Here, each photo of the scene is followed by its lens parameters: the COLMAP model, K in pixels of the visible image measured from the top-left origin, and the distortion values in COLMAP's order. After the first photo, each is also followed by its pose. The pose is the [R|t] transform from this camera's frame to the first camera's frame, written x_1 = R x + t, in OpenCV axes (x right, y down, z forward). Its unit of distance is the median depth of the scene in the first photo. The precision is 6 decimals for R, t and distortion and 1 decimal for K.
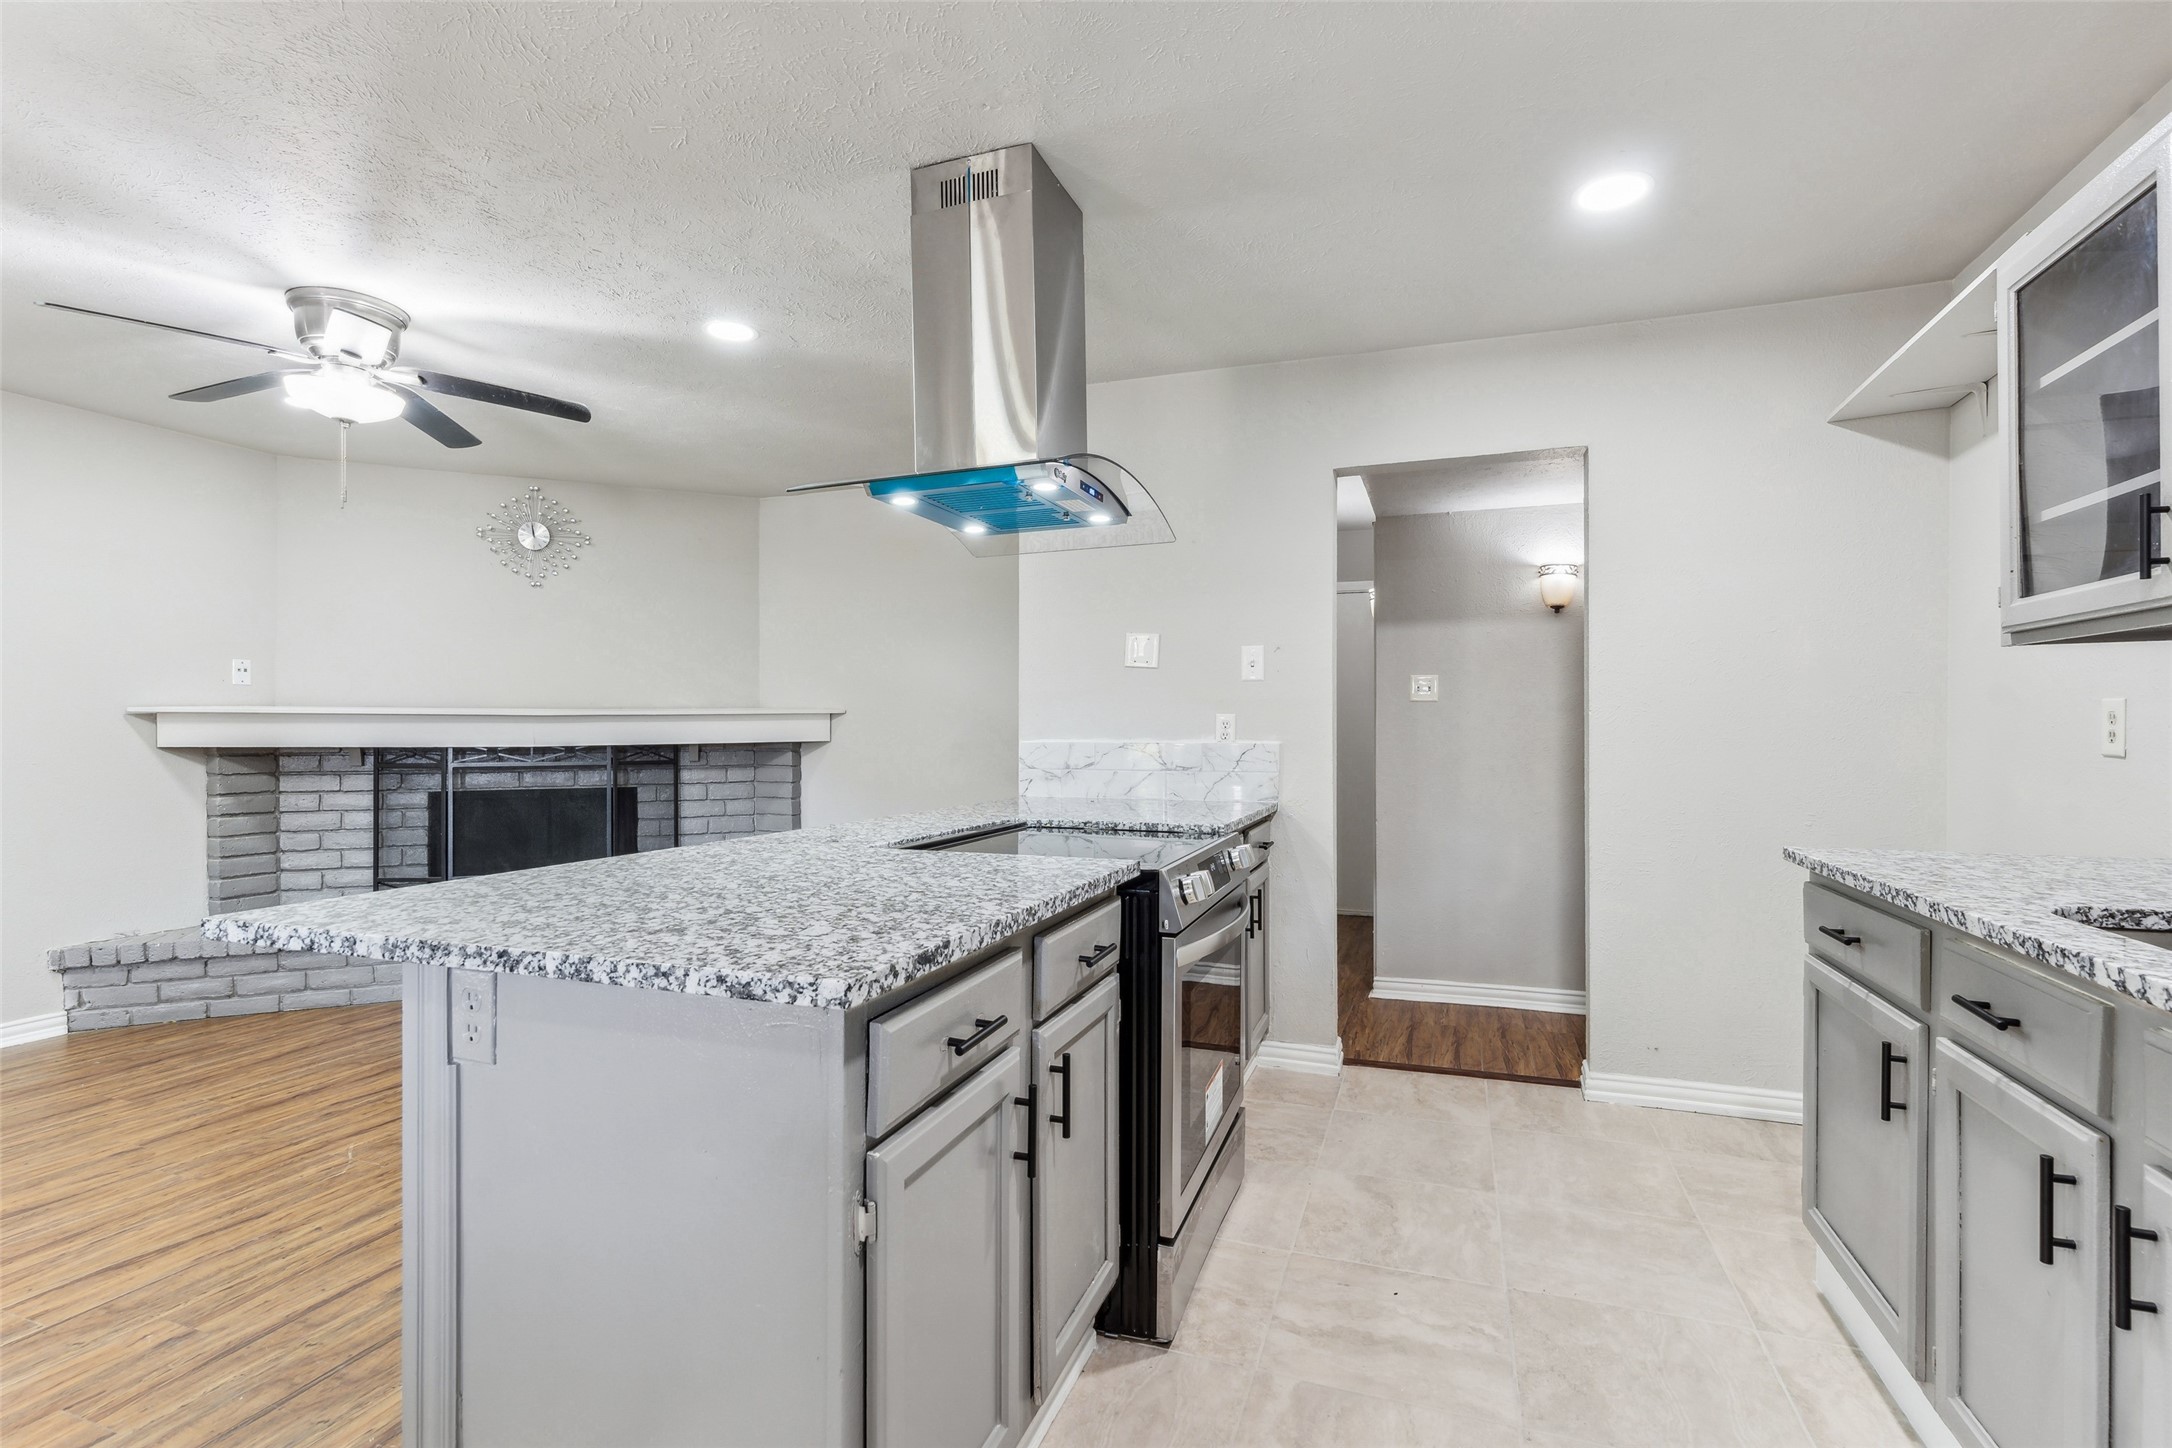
lens RADIAL K [[992.9, 0, 1085.7], [0, 992.9, 735.5], [0, 0, 1]] dist [-0.011160, 0.004719]
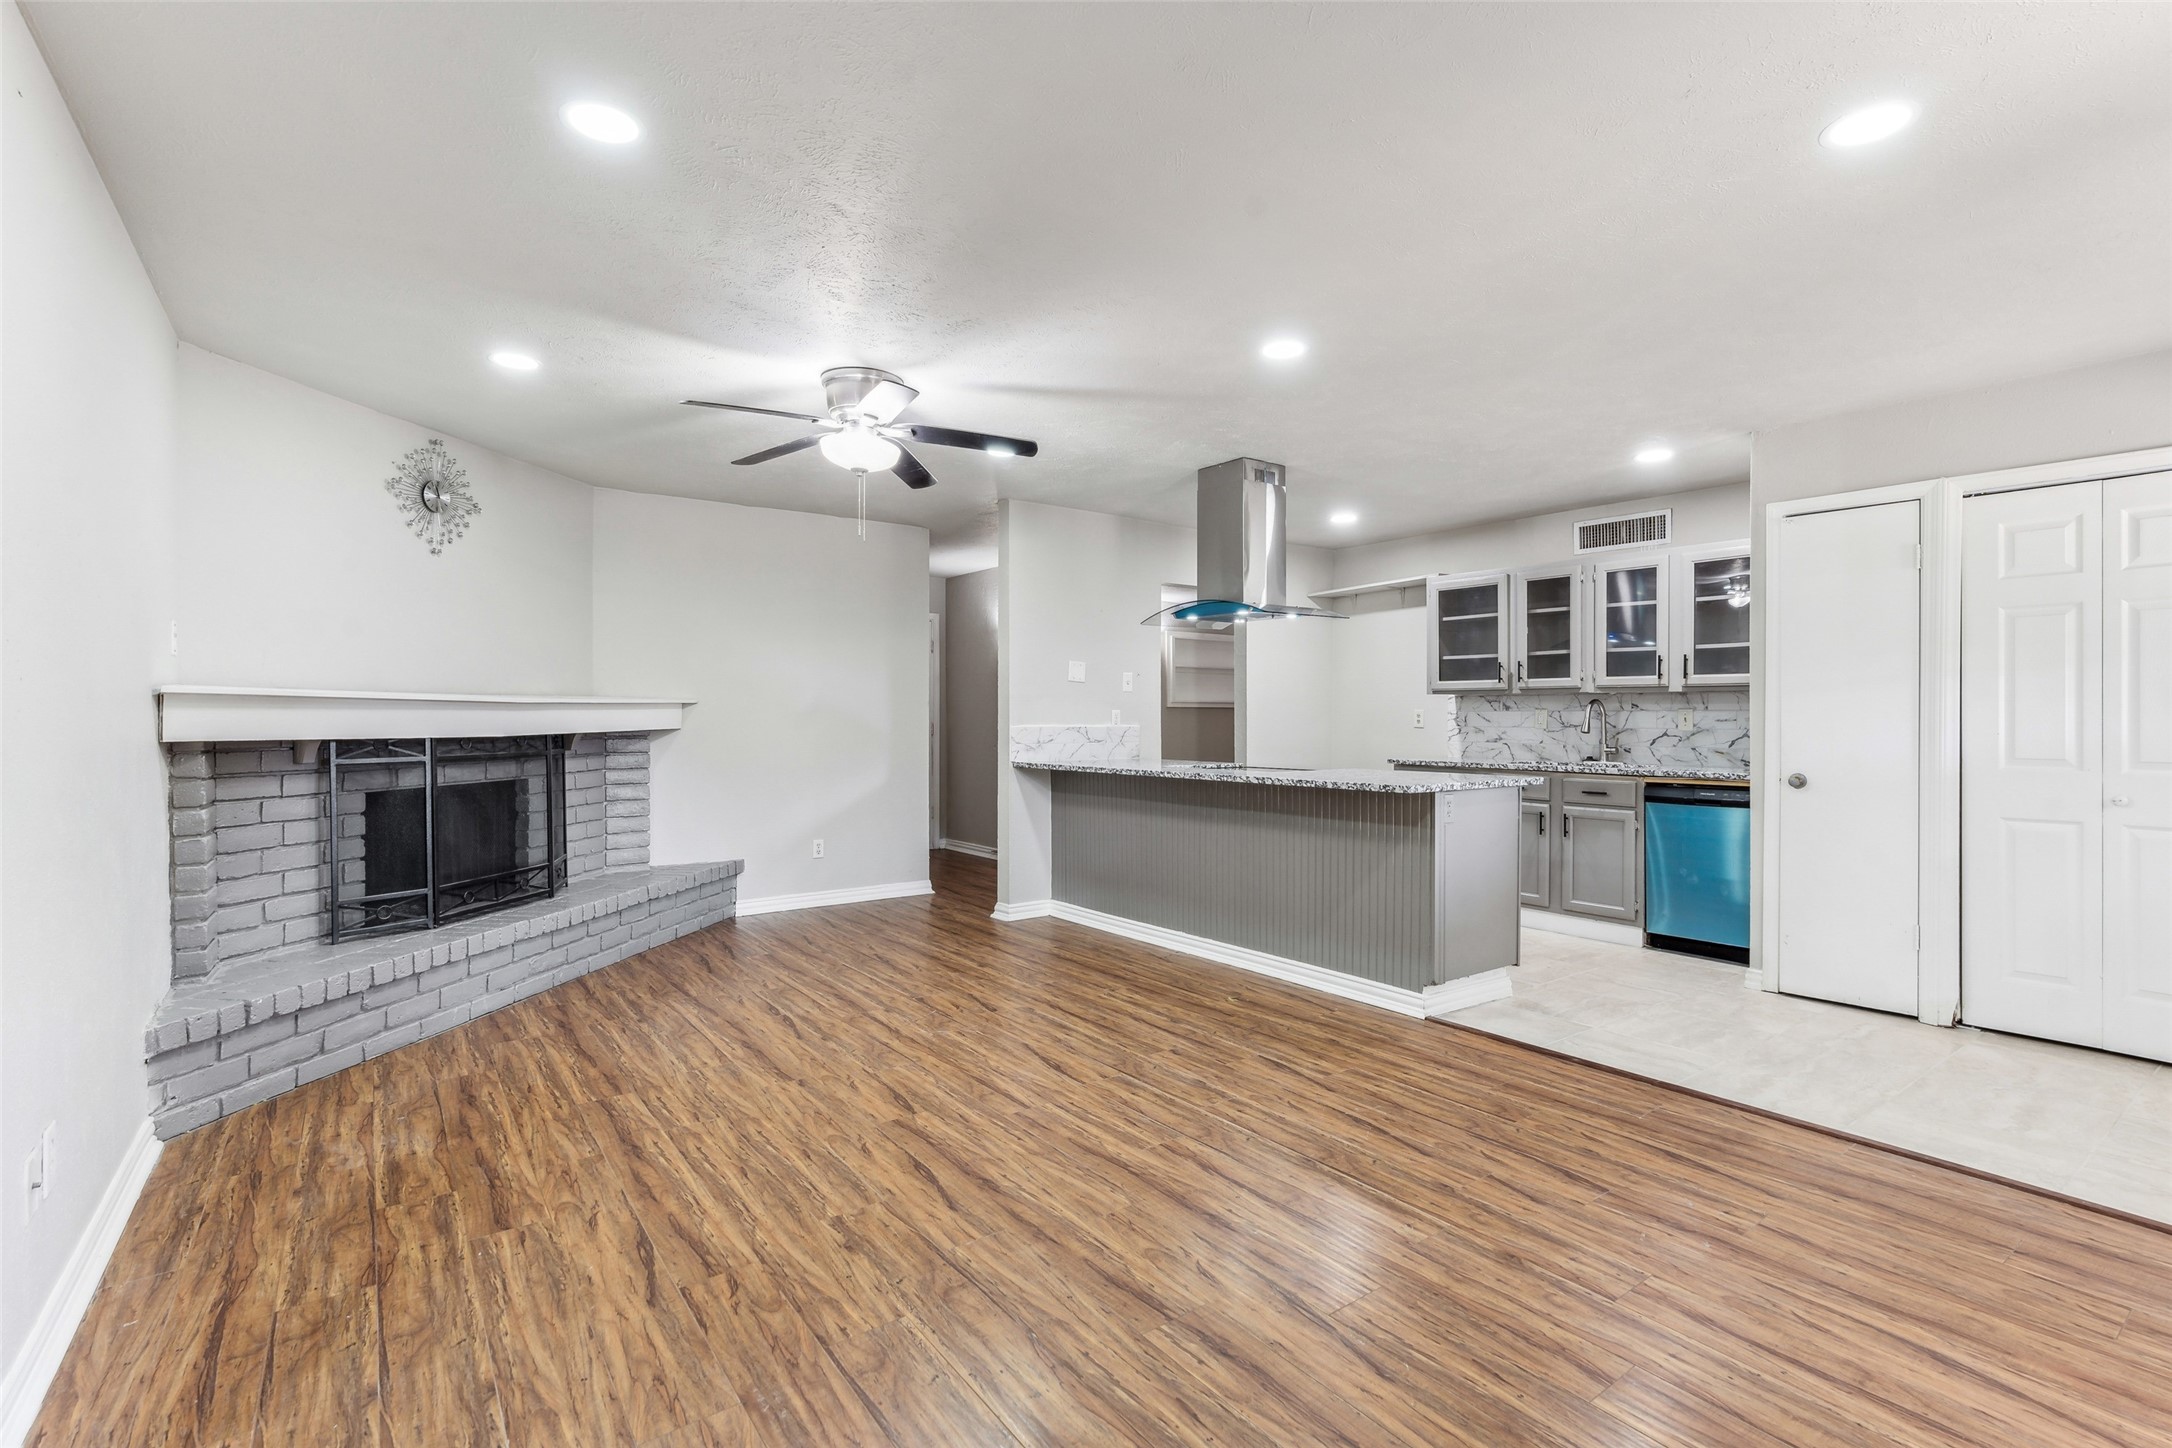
lens RADIAL K [[992.9, 0, 1084.0], [0, 992.9, 717.7], [0, 0, 1]] dist [-0.011160, 0.004719]
pose [[0.561981, 0.001210, 0.827149, -1.218764], [0.001658, 0.999995, -0.002589, -0.002758], [-0.827149, 0.002826, 0.561976, 0.048234]]
